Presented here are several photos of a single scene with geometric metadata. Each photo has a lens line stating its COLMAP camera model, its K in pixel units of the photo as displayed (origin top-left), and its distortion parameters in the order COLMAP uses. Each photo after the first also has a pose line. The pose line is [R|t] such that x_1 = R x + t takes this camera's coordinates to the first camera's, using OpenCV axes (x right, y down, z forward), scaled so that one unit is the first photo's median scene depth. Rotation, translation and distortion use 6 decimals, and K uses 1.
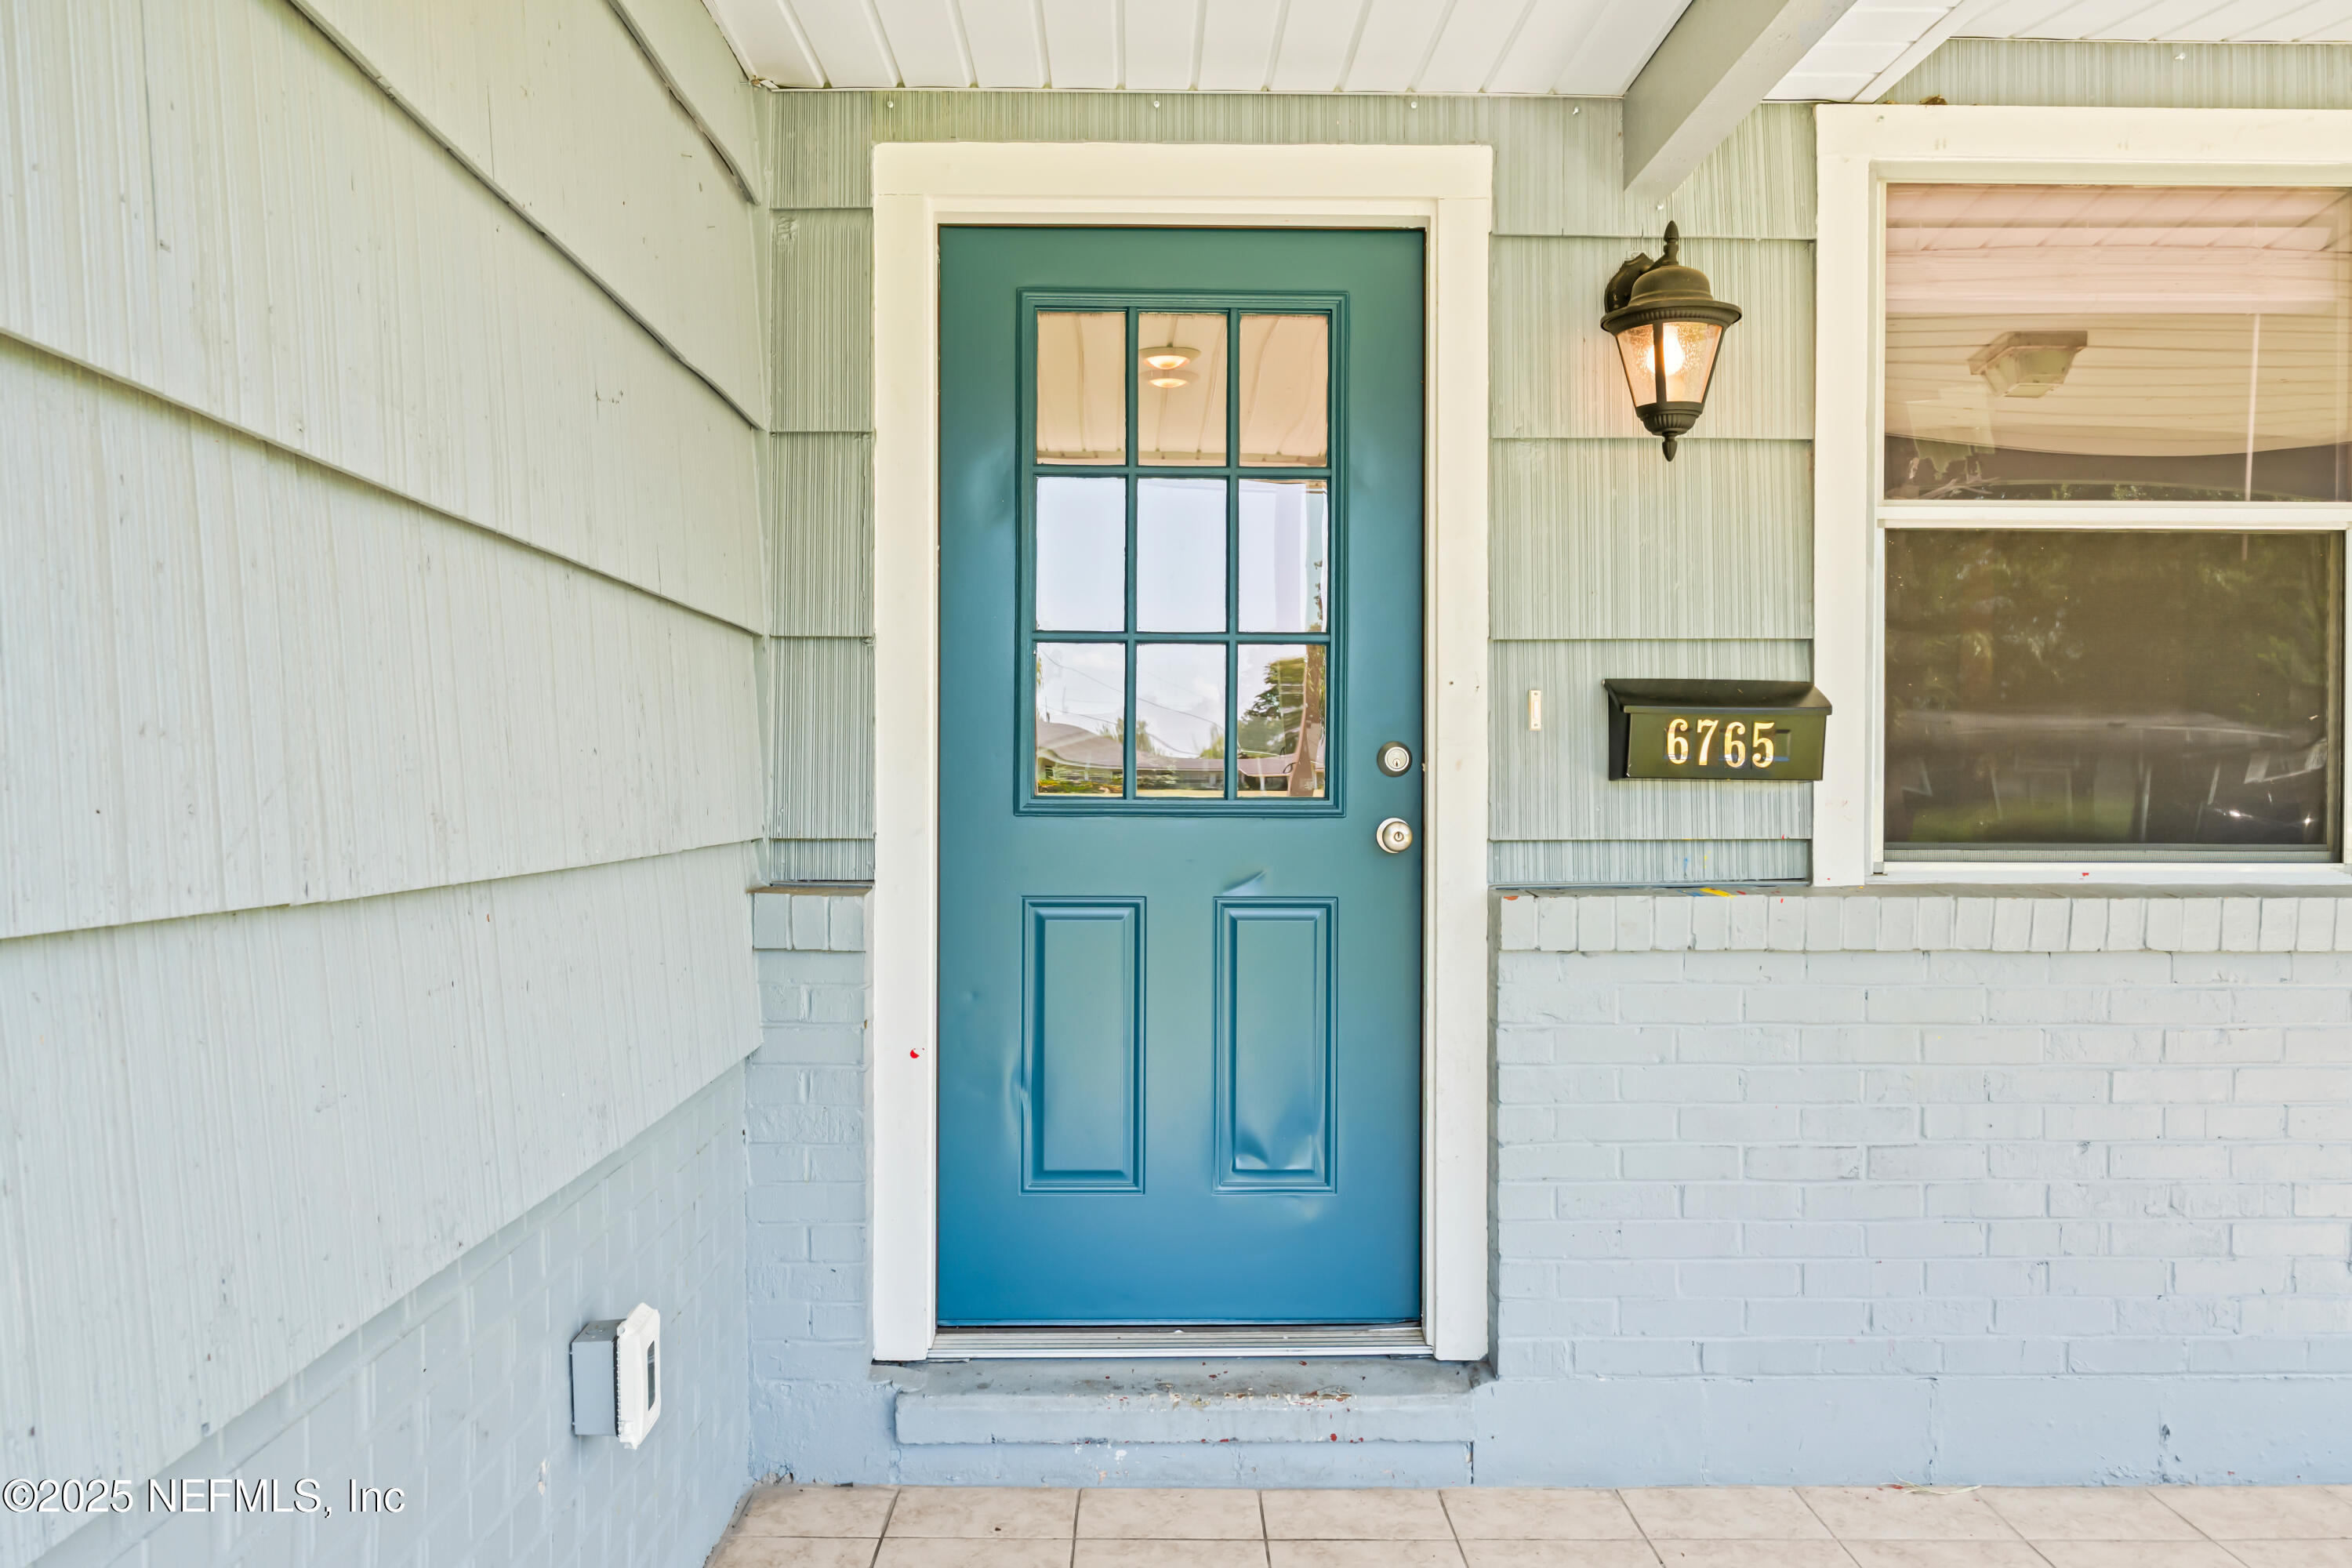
lens RADIAL K [[1638.4, 0, 1179.0], [0, 1638.4, 779.2], [0, 0, 1]] dist [-0.001322, 0.002683]
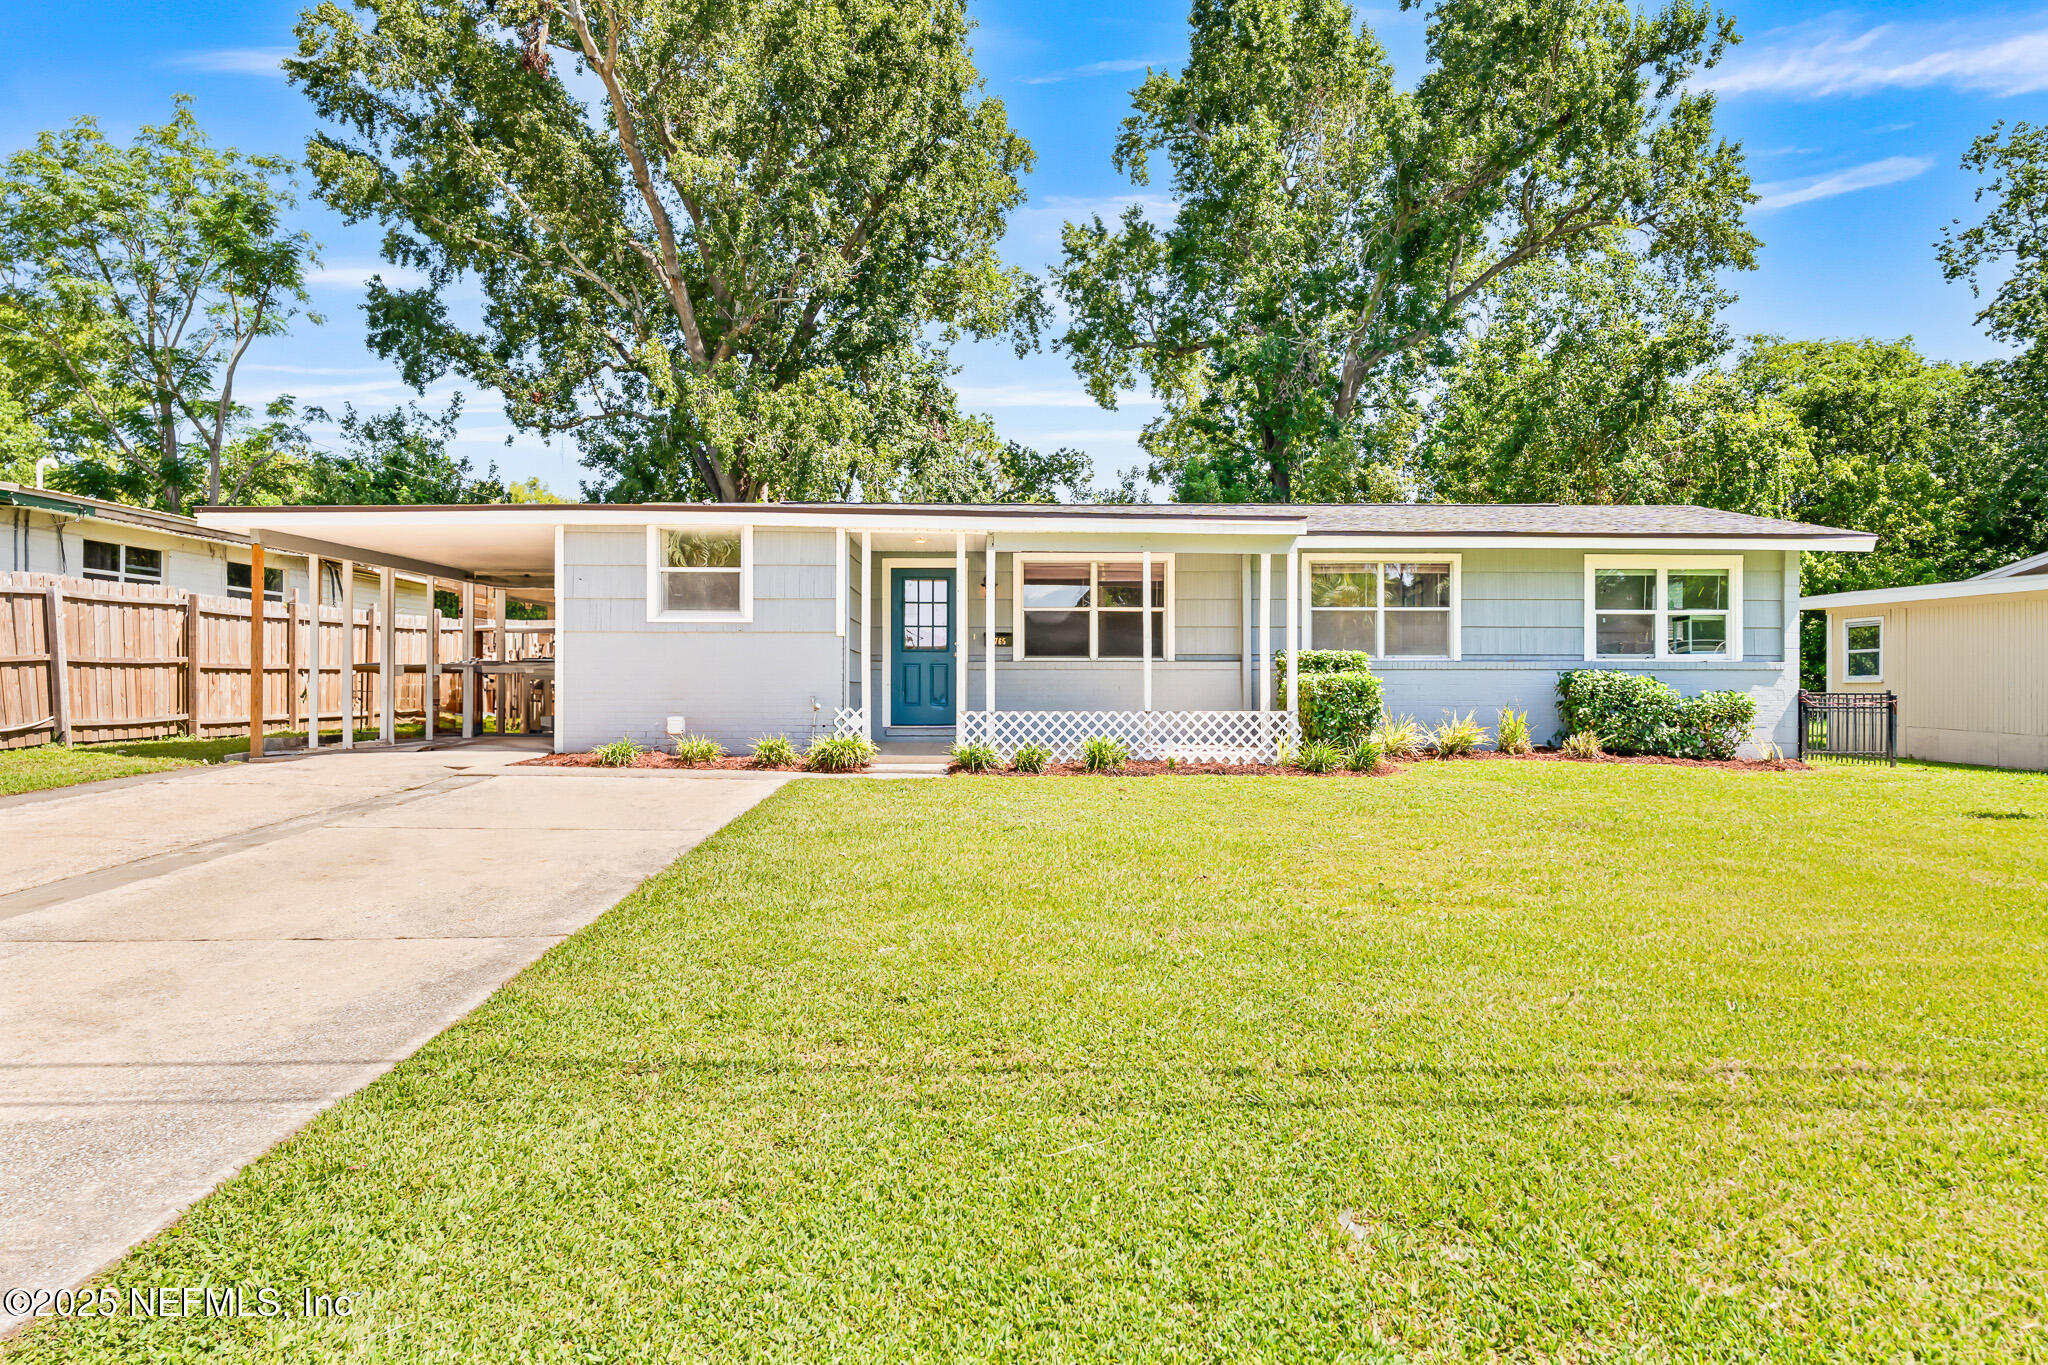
lens RADIAL K [[1355.9, 0, 1028.8], [0, 1355.9, 673.2], [0, 0, 1]] dist [0.009034, -0.001563]
pose [[0.999918, -0.003460, 0.012305, 0.383092], [0.003593, 0.999935, -0.010857, 0.183428], [-0.012267, 0.010901, 0.999865, -4.972805]]
